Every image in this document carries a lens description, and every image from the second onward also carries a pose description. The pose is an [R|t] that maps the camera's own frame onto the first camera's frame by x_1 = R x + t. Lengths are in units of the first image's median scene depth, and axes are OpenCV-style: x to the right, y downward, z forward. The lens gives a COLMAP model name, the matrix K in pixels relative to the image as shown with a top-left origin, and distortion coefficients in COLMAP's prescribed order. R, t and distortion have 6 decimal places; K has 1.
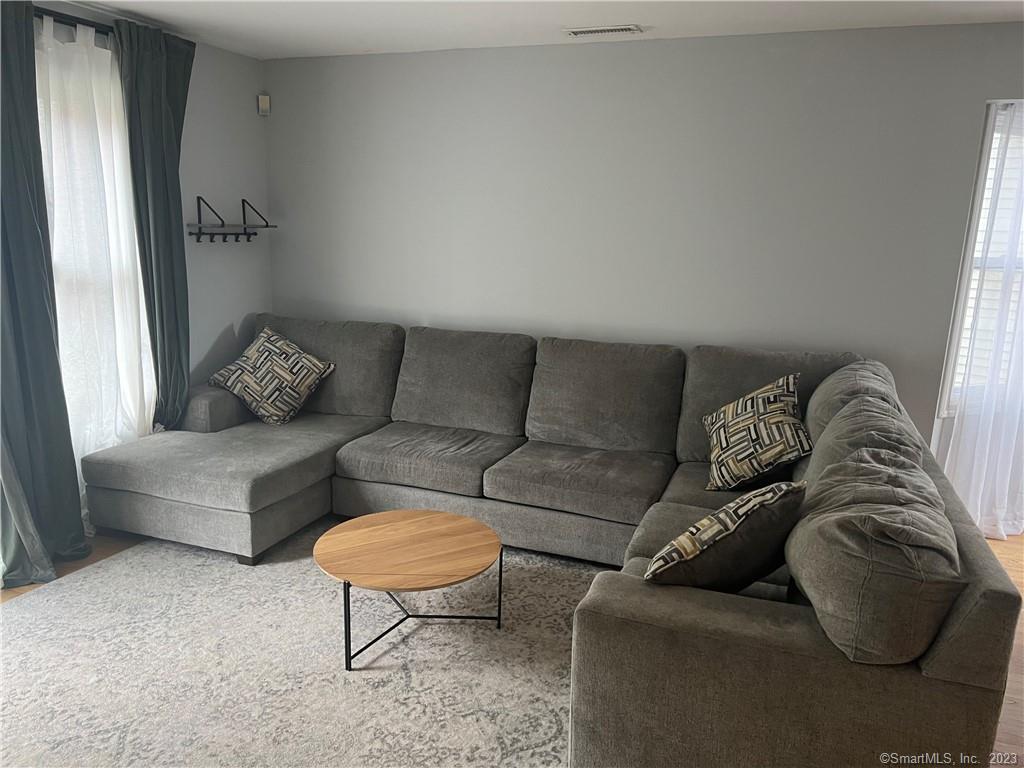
lens RADIAL K [[769.6, 0, 508.9], [0, 769.6, 391.9], [0, 0, 1]] dist [0.047299, -0.058891]
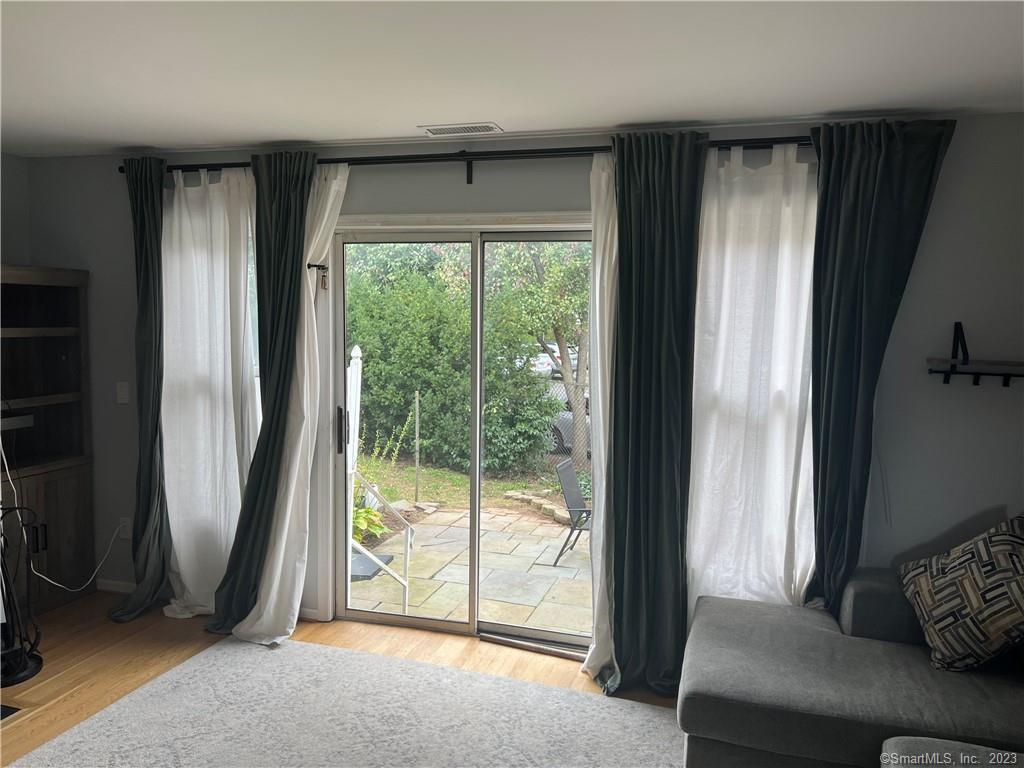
lens RADIAL K [[769.6, 0, 511.4], [0, 769.6, 387.2], [0, 0, 1]] dist [0.047299, -0.058891]
pose [[0.077847, 0.062884, -0.994980, 0.296616], [-0.240162, 0.969802, 0.042503, -0.124260], [0.967606, 0.235647, 0.090599, 0.546493]]
